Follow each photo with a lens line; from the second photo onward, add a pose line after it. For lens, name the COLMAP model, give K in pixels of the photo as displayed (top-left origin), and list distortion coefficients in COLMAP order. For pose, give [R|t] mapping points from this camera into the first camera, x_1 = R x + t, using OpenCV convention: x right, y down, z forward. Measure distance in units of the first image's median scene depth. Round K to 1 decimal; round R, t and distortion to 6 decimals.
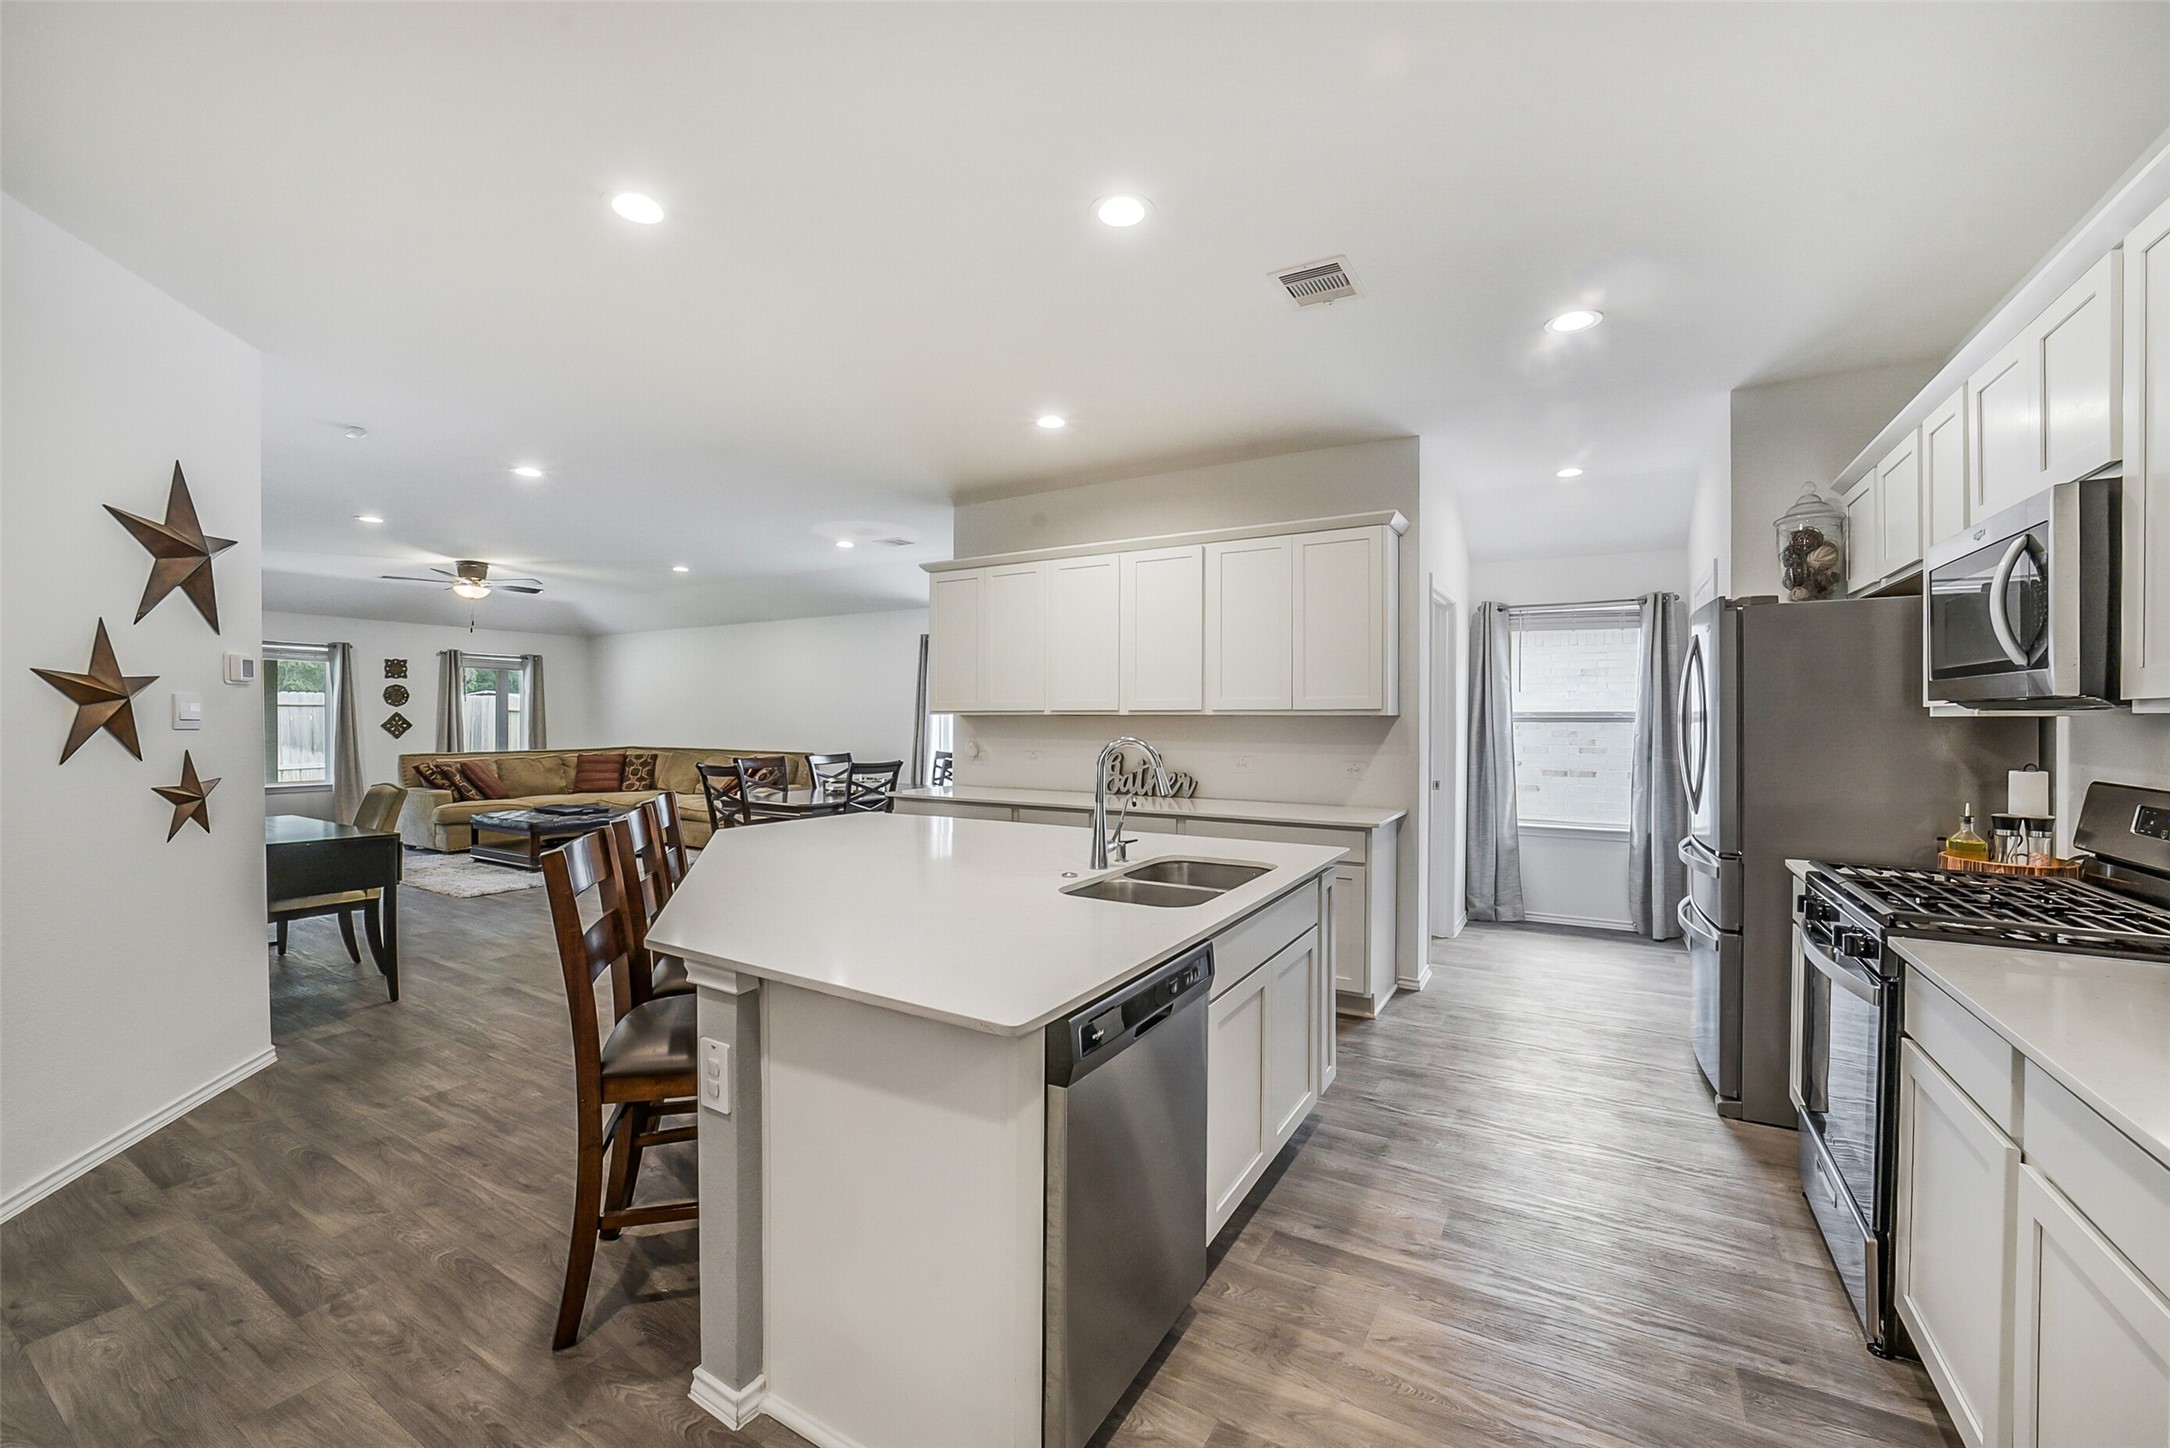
lens RADIAL K [[872.8, 0, 1090.0], [0, 872.8, 721.3], [0, 0, 1]] dist [-0.034399, 0.008977]
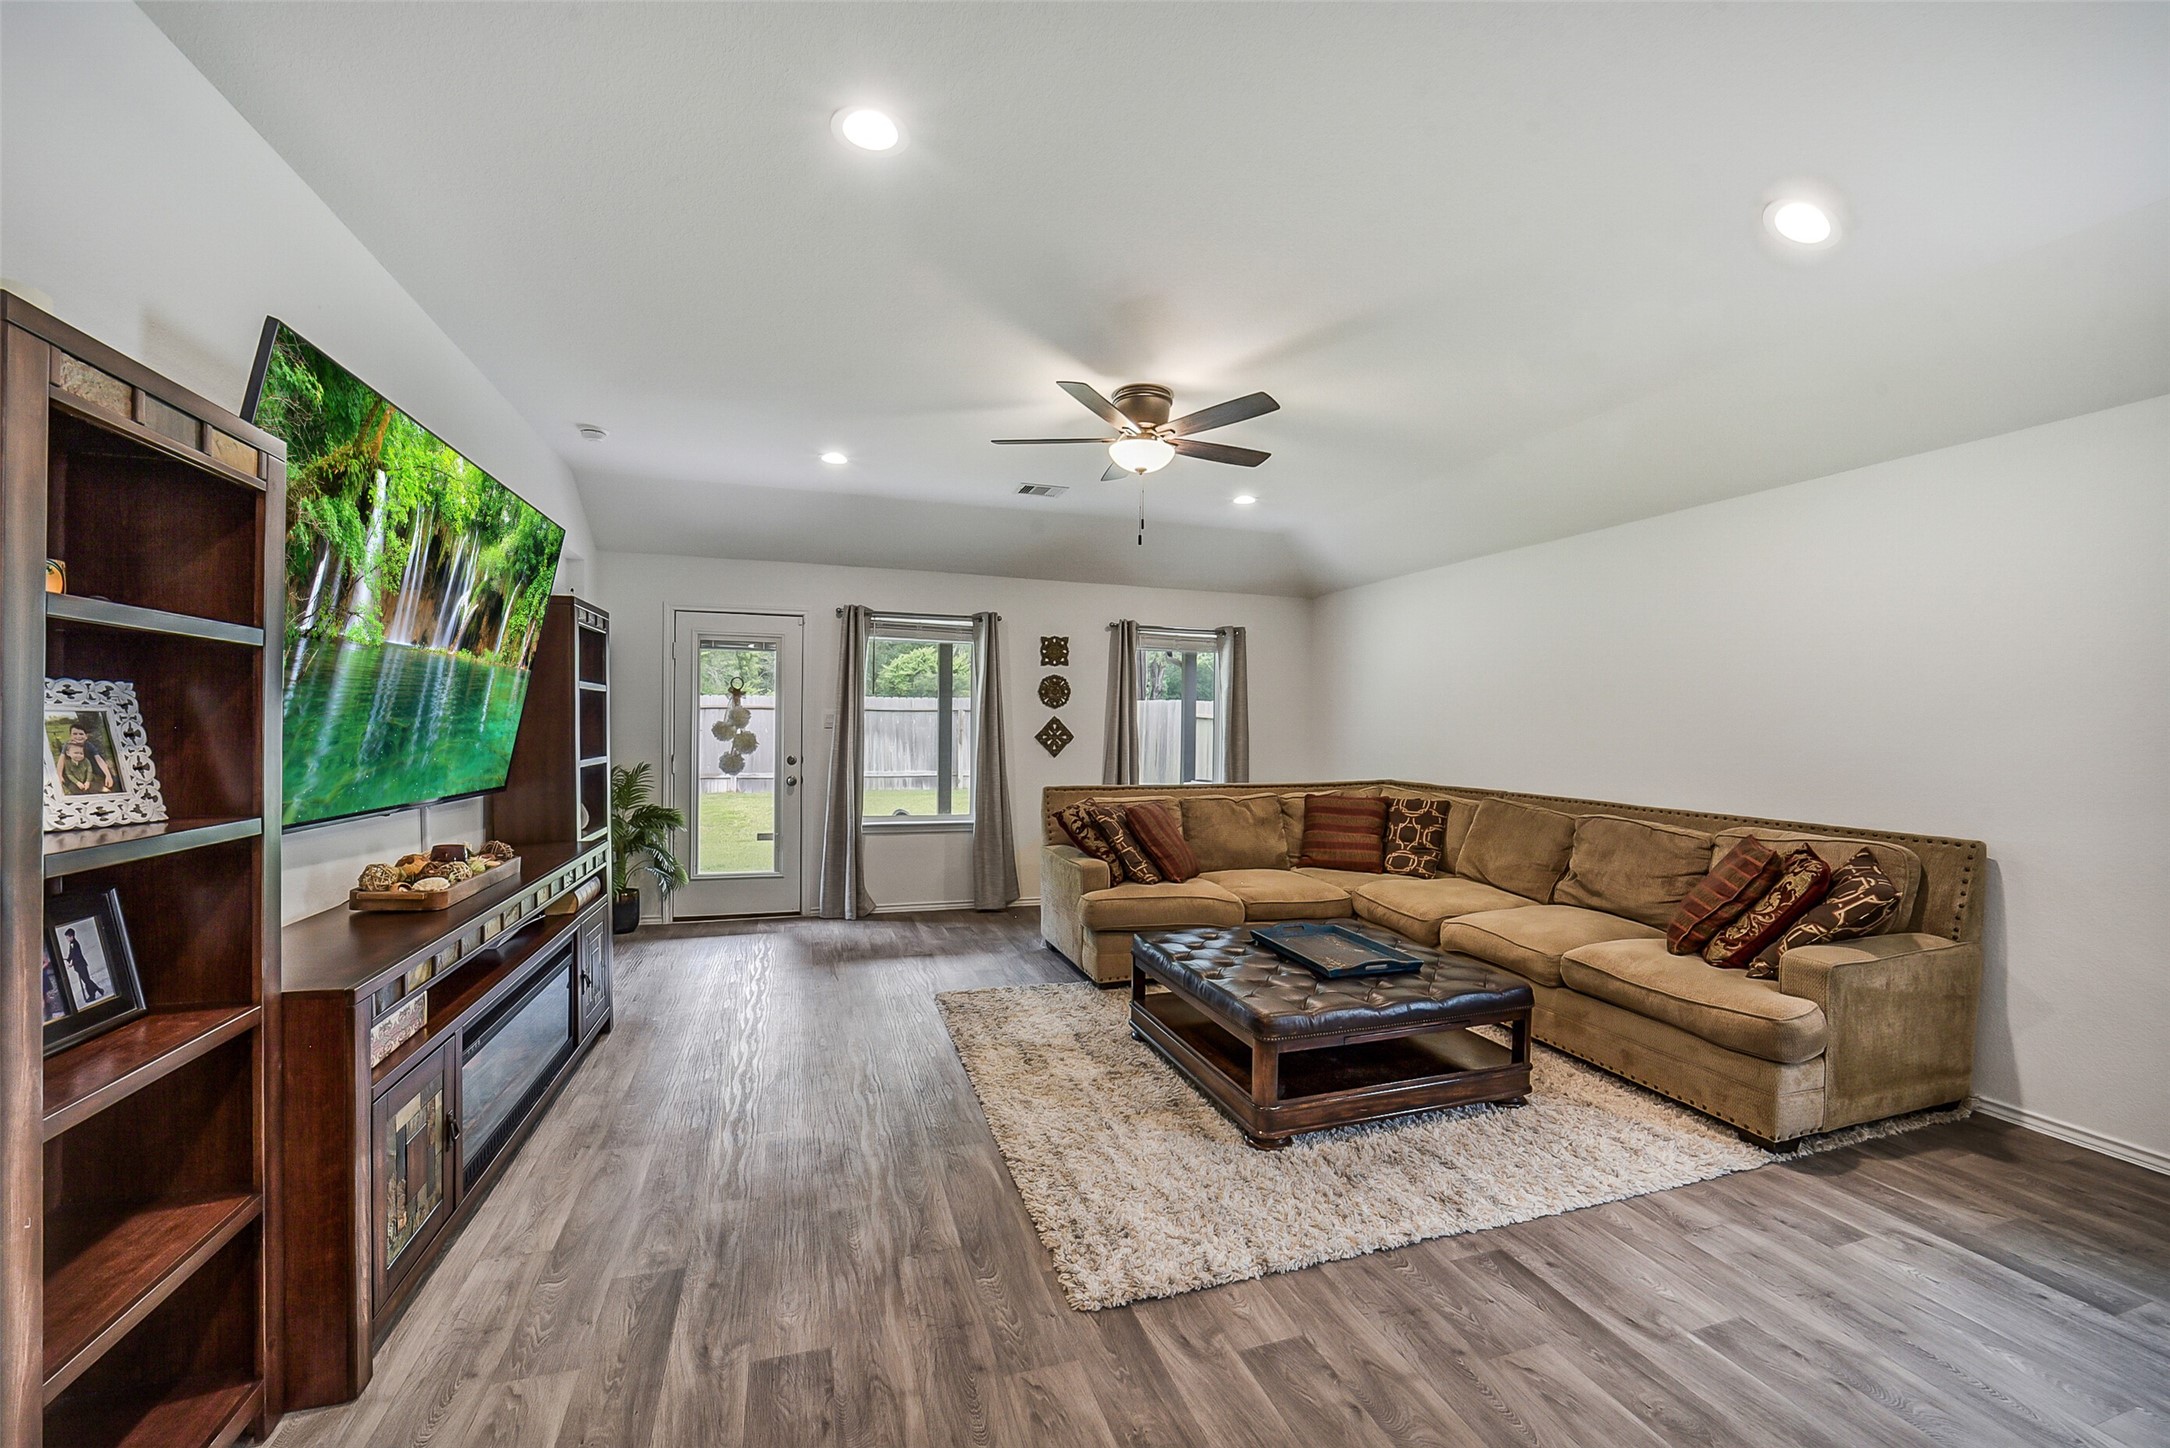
lens RADIAL K [[865.9, 0, 1081.7], [0, 865.9, 733.1], [0, 0, 1]] dist [-0.040949, 0.012353]
pose [[0.752503, 0.014731, -0.658424, -0.668795], [-0.013407, 0.999885, 0.007048, -0.005726], [0.658452, 0.003523, 0.752615, 0.967998]]
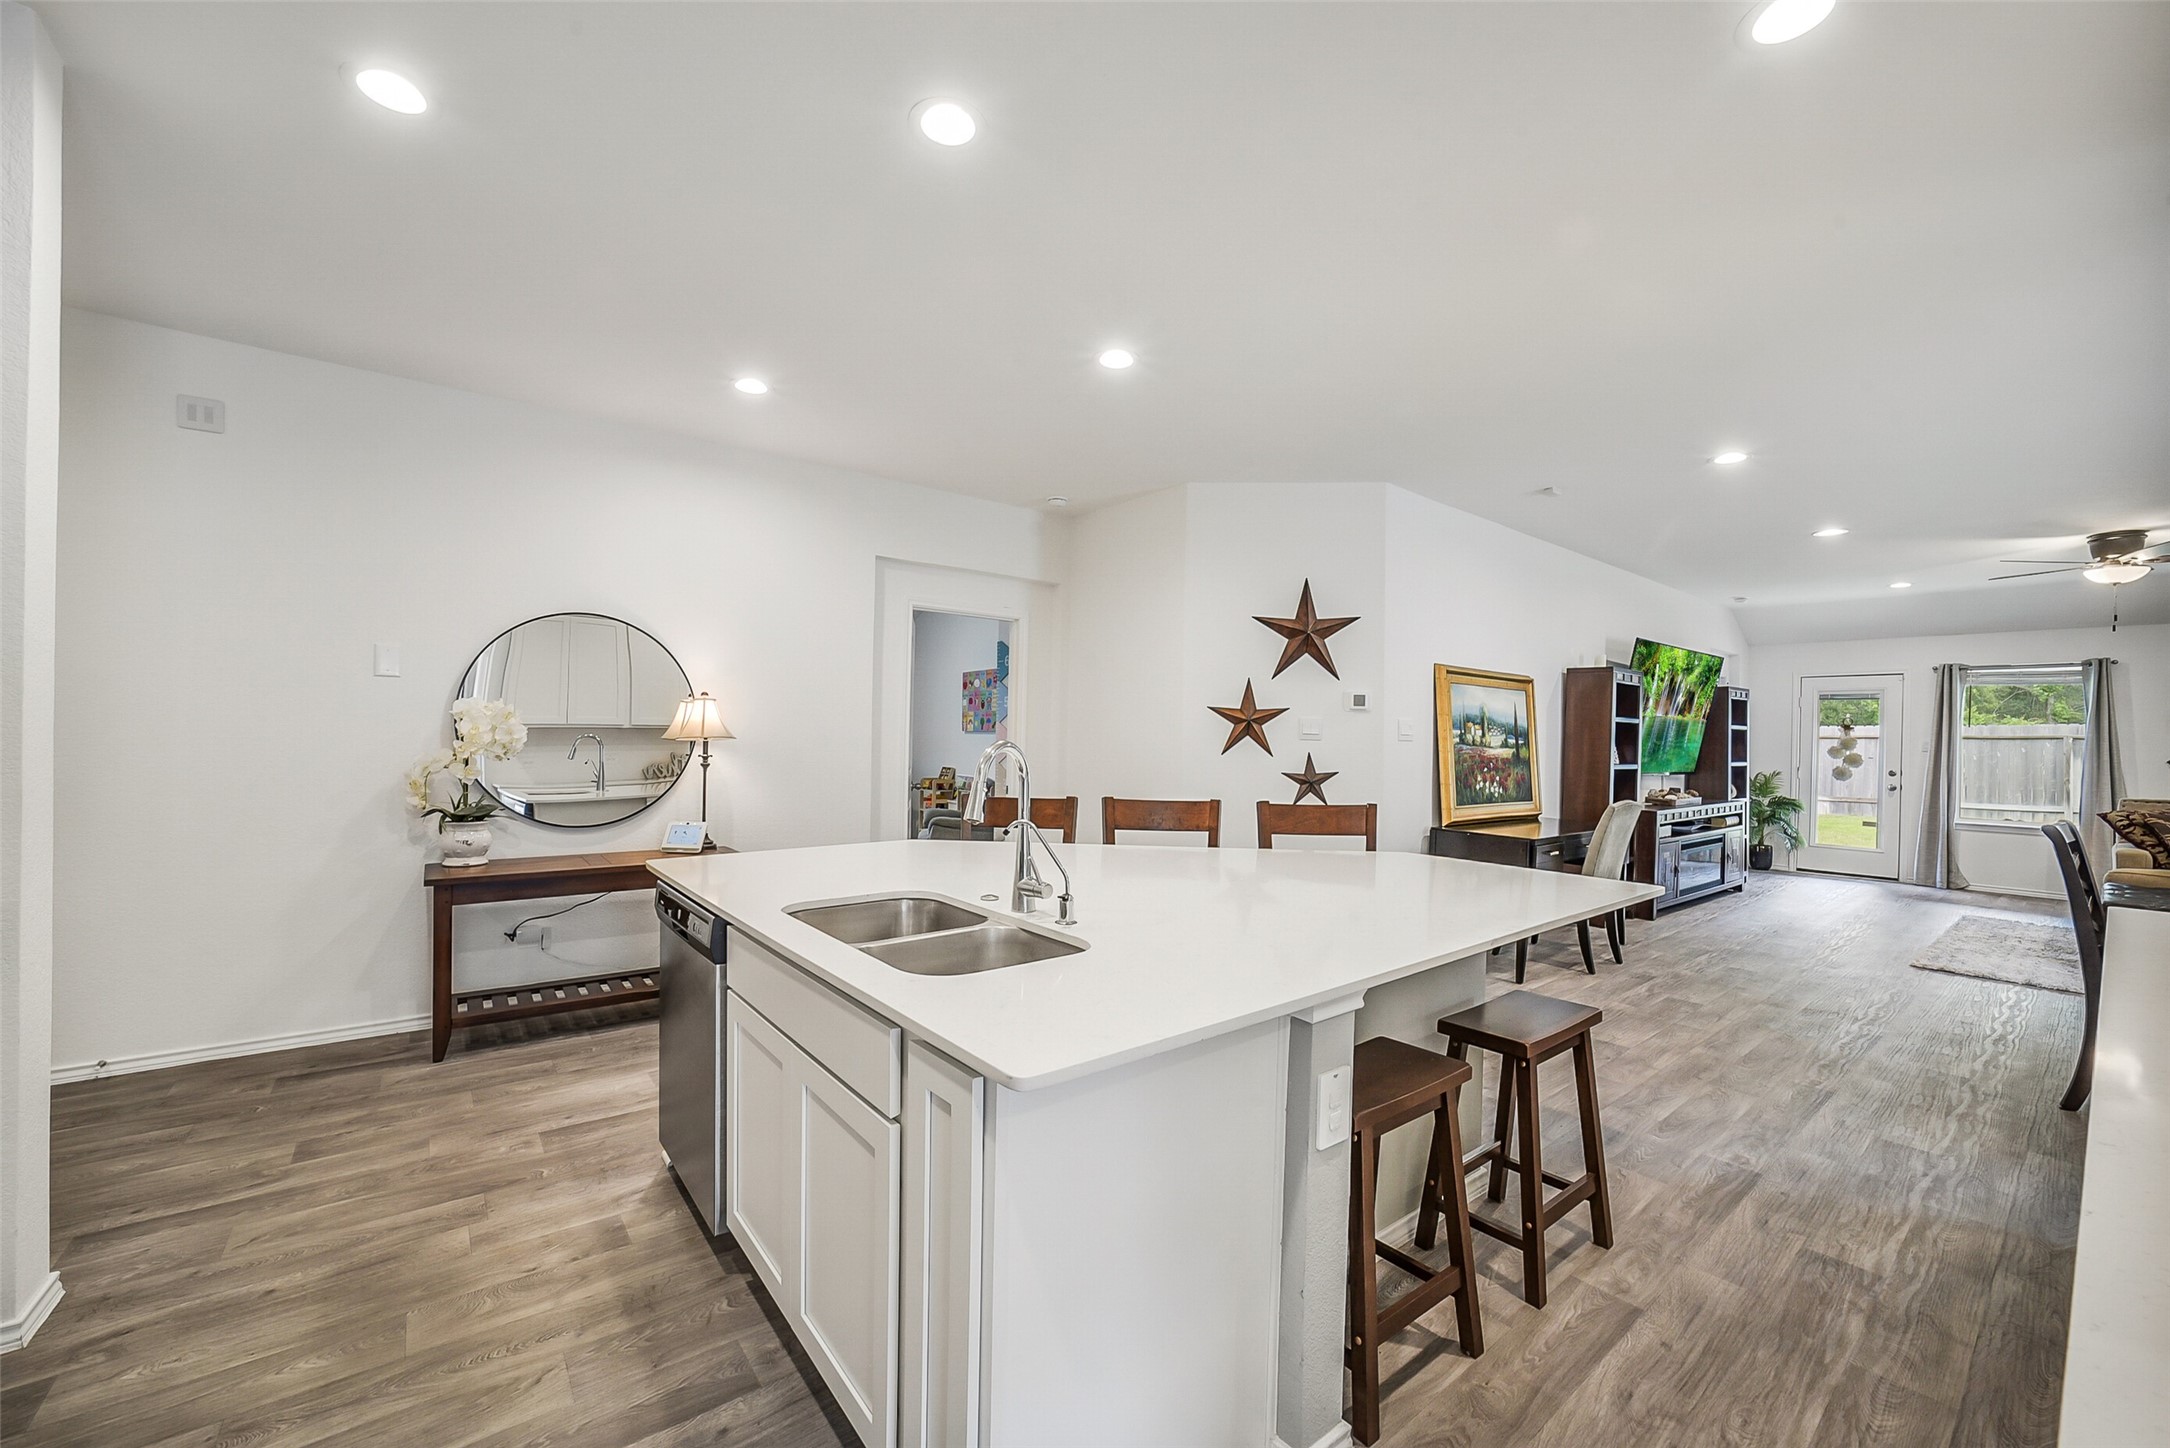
lens RADIAL K [[851.4, 0, 1083.2], [0, 851.4, 736.3], [0, 0, 1]] dist [-0.037726, 0.009188]
pose [[-0.356532, -0.006379, -0.934261, 0.359080], [-0.023412, 0.999724, 0.002108, 0.005680], [0.933990, 0.022625, -0.356583, 0.678996]]
